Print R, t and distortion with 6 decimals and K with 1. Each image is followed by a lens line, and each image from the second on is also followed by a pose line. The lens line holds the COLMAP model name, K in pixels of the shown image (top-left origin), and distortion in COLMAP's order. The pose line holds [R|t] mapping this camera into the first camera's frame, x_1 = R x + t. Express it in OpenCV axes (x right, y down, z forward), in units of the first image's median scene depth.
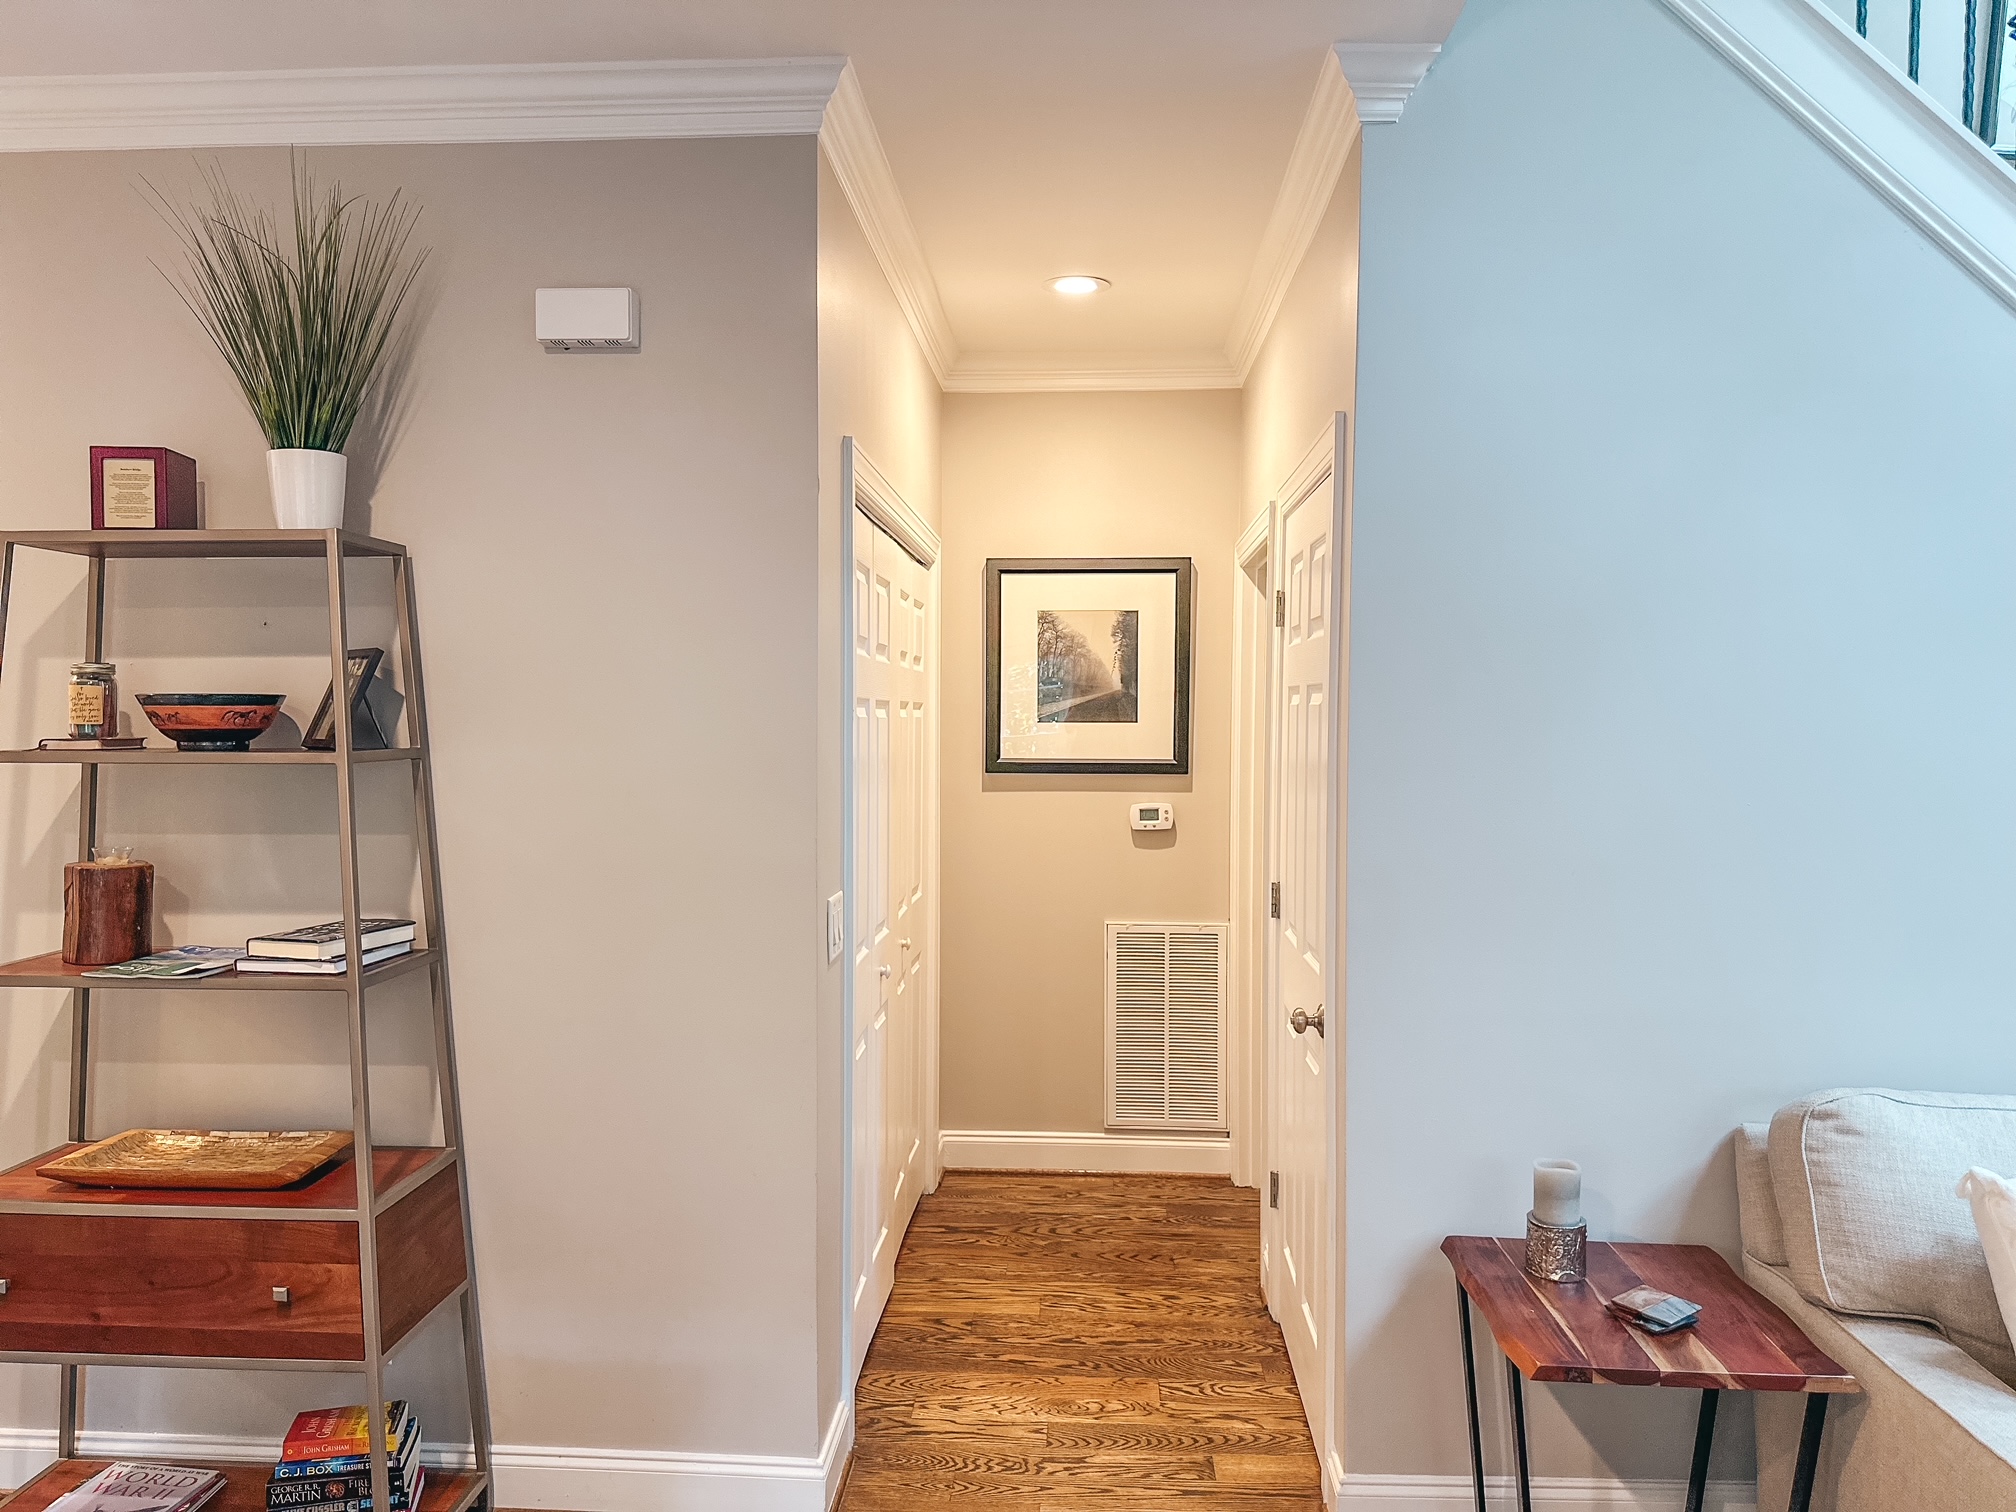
lens RADIAL K [[1418.2, 0, 1008.6], [0, 1418.2, 784.5], [0, 0, 1]] dist [-0.000089, -0.002018]
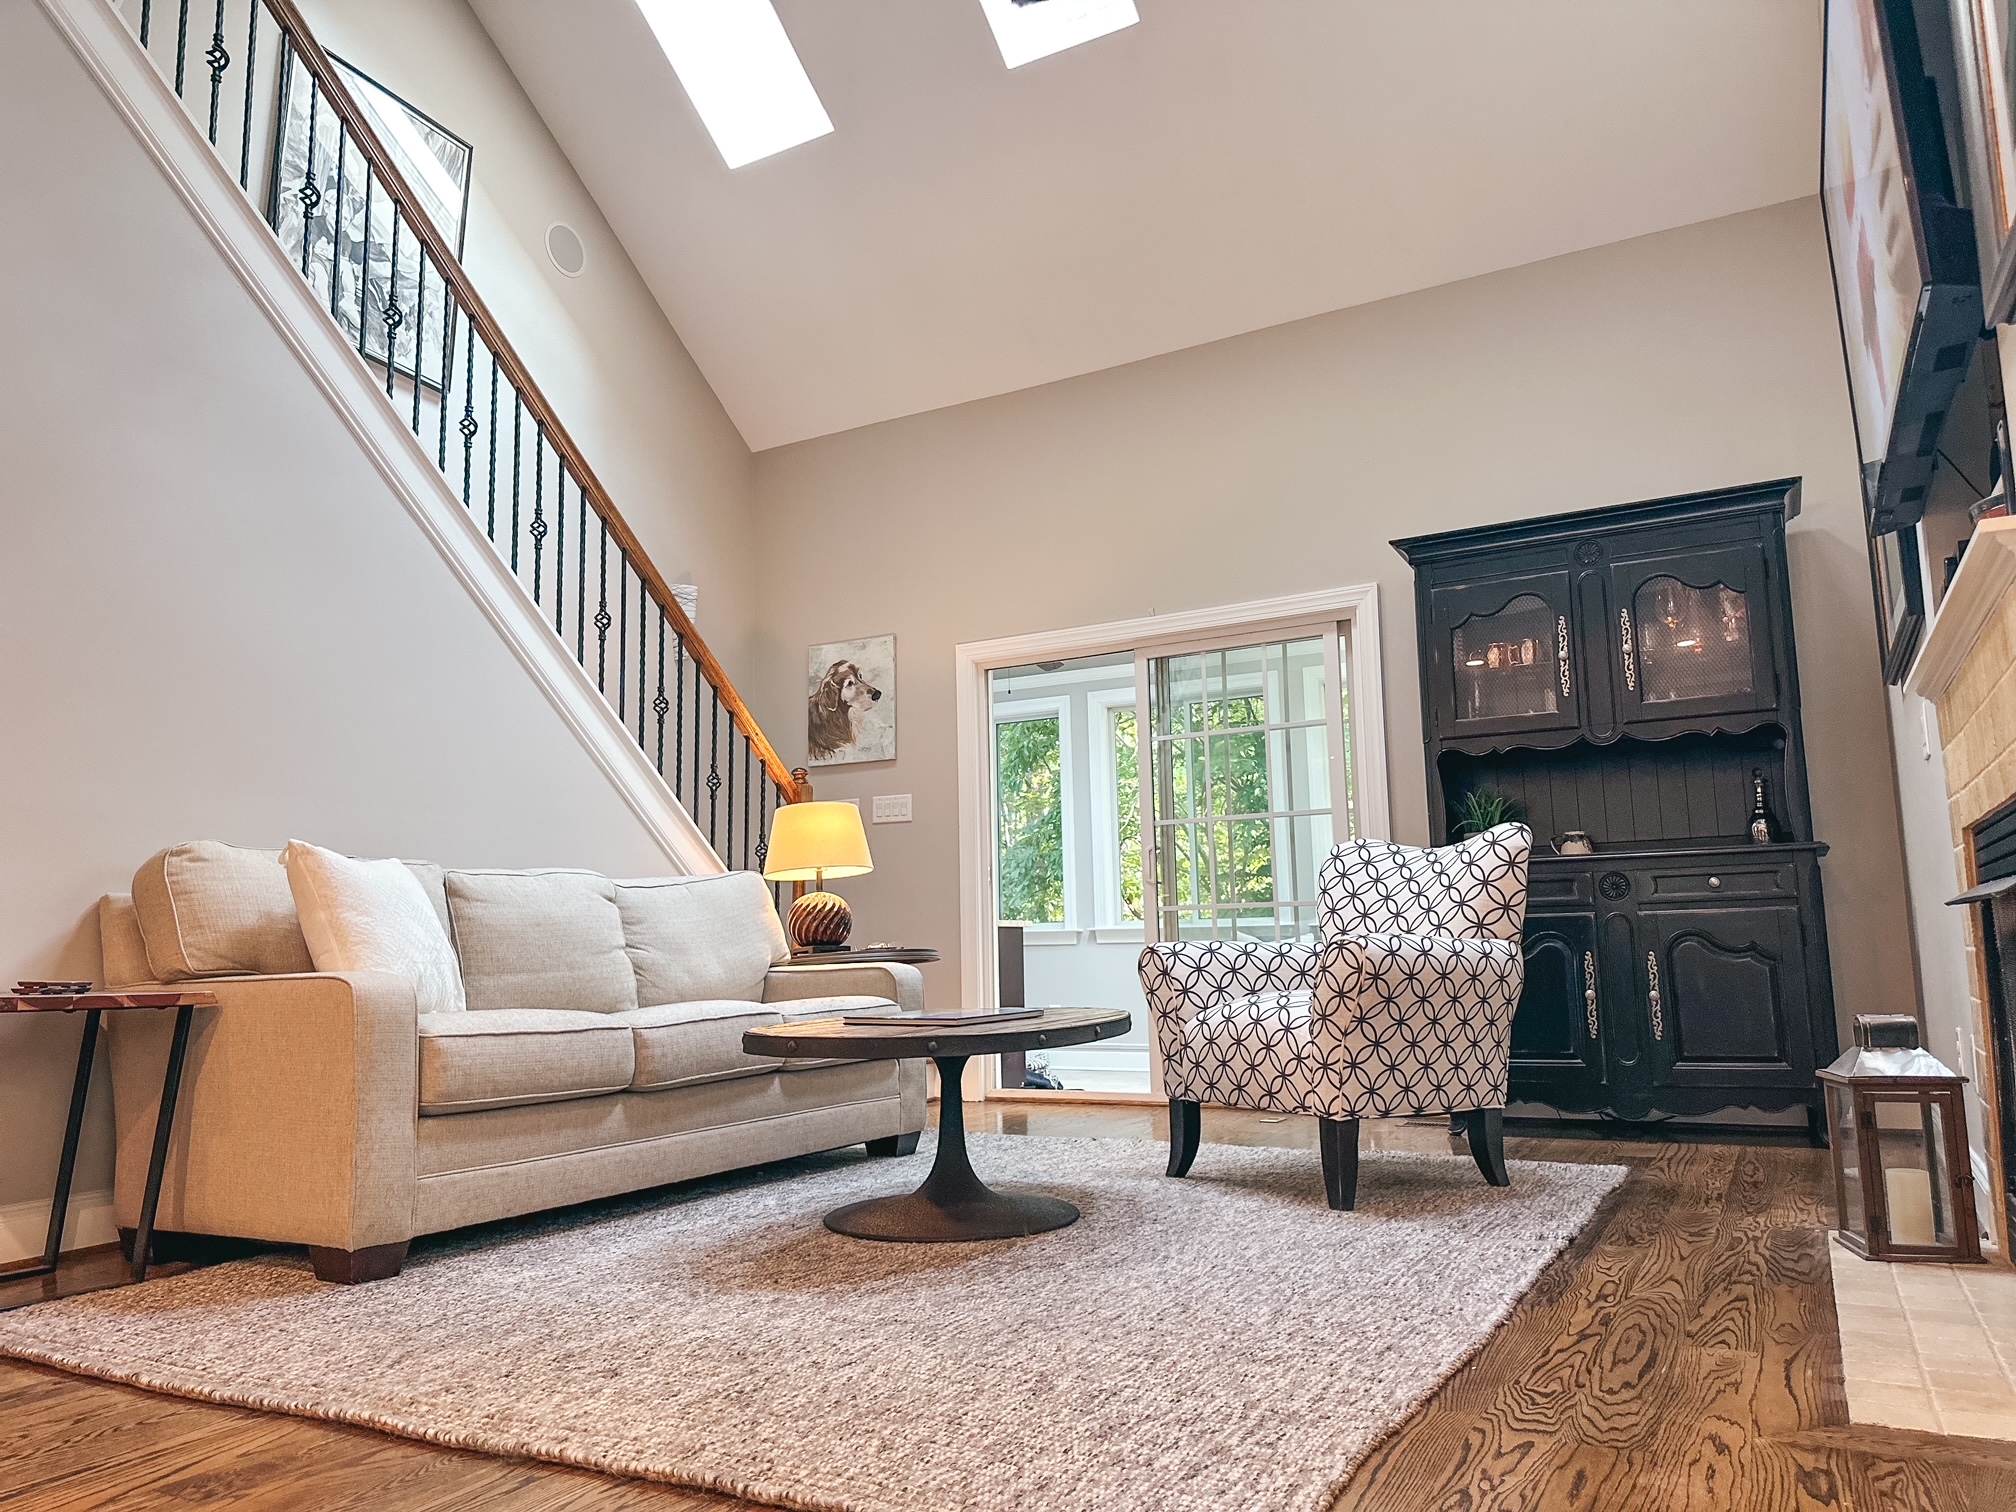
lens RADIAL K [[1420.0, 0, 1008.5], [0, 1420.0, 777.9], [0, 0, 1]] dist [0.054790, -0.075622]
pose [[0.423368, 0.104281, 0.899936, -0.357456], [0.065853, 0.987183, -0.145371, 0.435721], [-0.903561, 0.120809, 0.411075, -0.318083]]
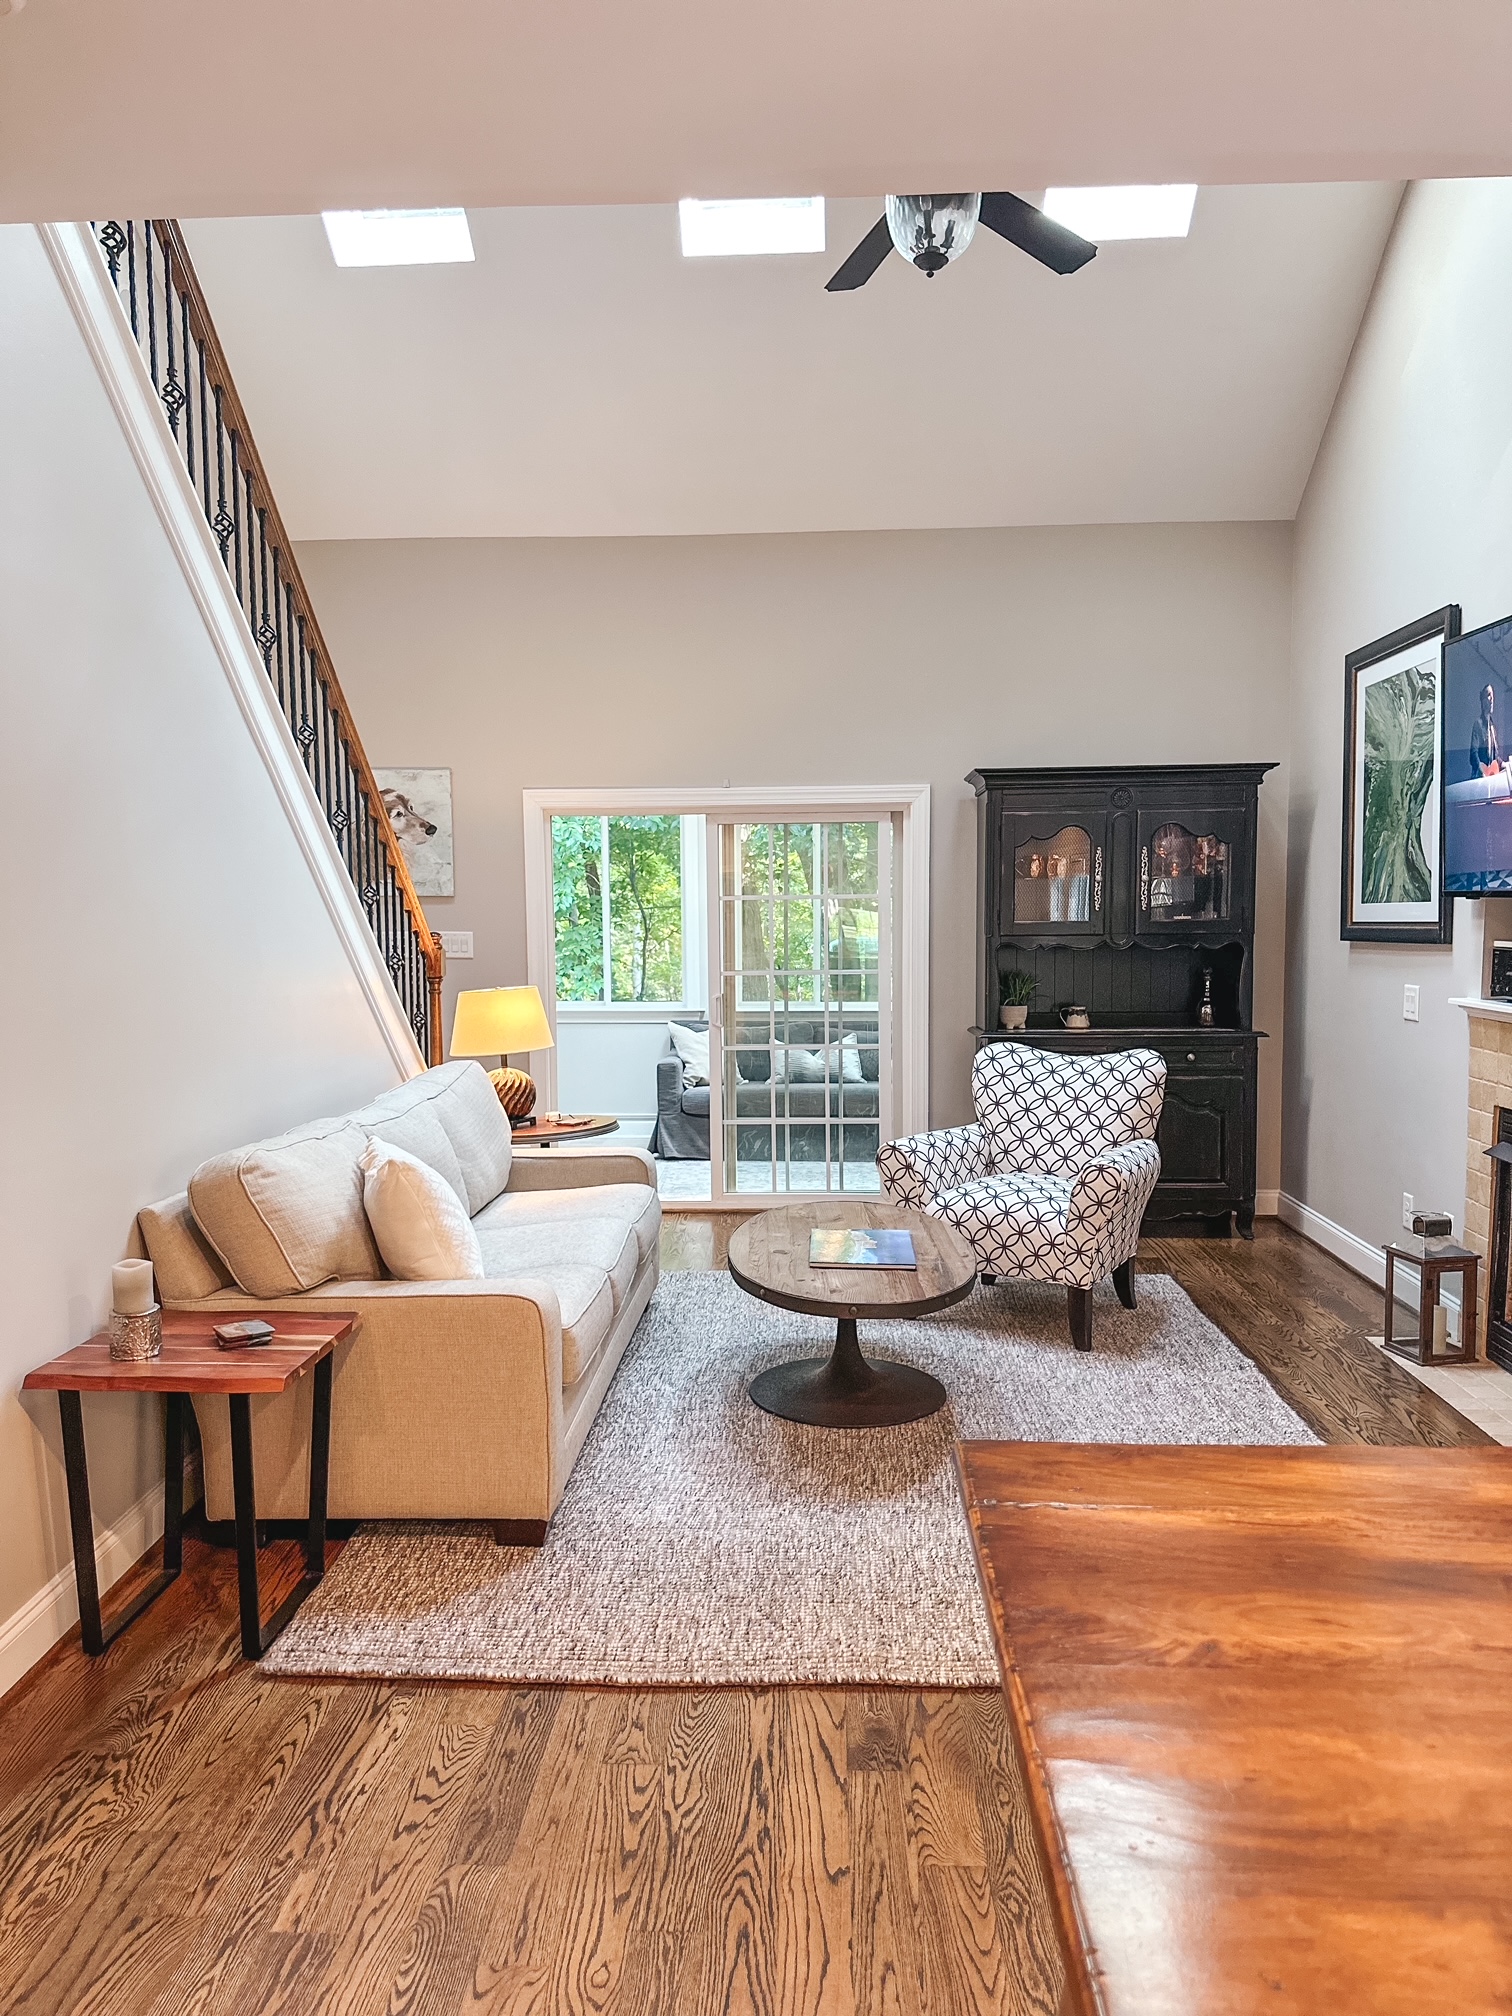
lens RADIAL K [[1430.3, 0, 756.0], [0, 1430.3, 1008.0], [0, 0, 1]] dist [0.087201, -0.113737]
pose [[-0.024554, -0.074149, 0.996945, -0.895170], [0.055278, 0.995619, 0.075412, -0.007209], [-0.998169, 0.056961, -0.020348, 0.542337]]
